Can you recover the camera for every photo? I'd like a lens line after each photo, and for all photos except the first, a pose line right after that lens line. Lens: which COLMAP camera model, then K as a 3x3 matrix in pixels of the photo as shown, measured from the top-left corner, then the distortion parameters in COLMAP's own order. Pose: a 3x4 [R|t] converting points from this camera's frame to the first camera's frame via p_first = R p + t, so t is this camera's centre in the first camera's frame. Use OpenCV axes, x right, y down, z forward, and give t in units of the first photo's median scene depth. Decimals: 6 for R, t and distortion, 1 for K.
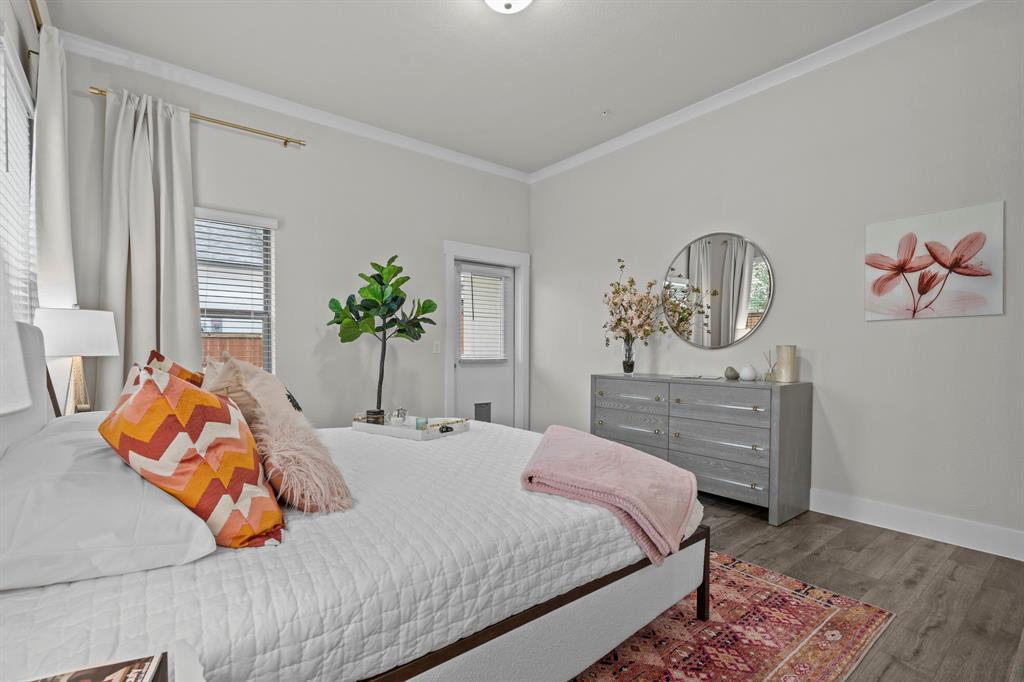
lens RADIAL K [[469.5, 0, 504.1], [0, 469.5, 363.7], [0, 0, 1]] dist [0.000246, 0.000074]
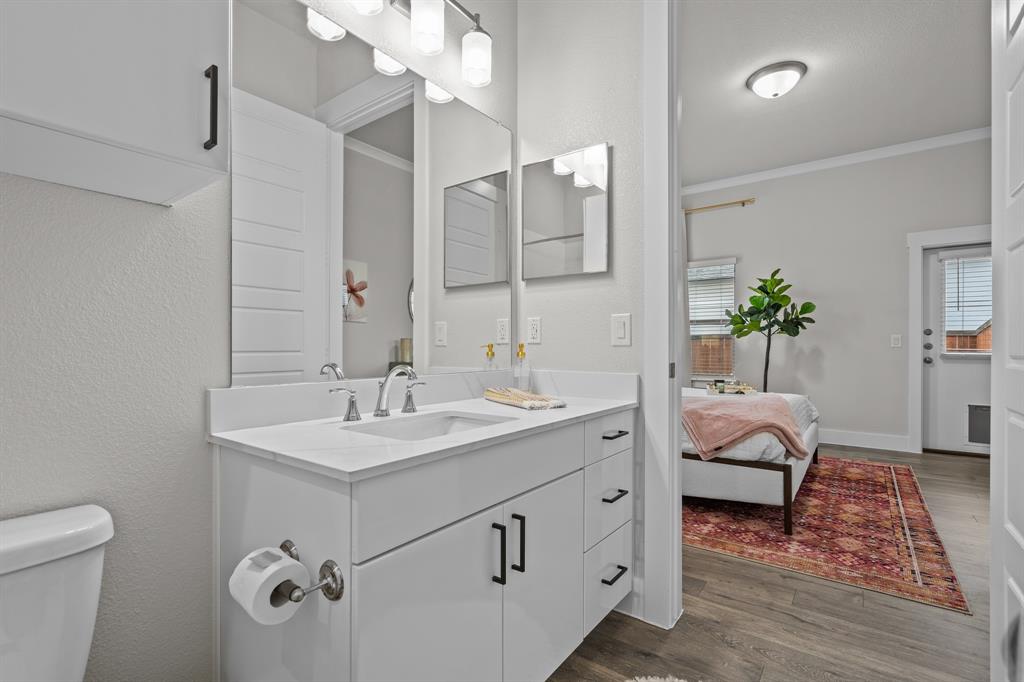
lens RADIAL K [[469.5, 0, 512.5], [0, 469.5, 347.9], [0, 0, 1]] dist [0.000246, 0.000074]
pose [[0.266192, -0.004879, -0.963908, 1.182779], [-0.034661, 0.999292, -0.014630, 0.042433], [0.963297, 0.037305, 0.265834, -0.111854]]
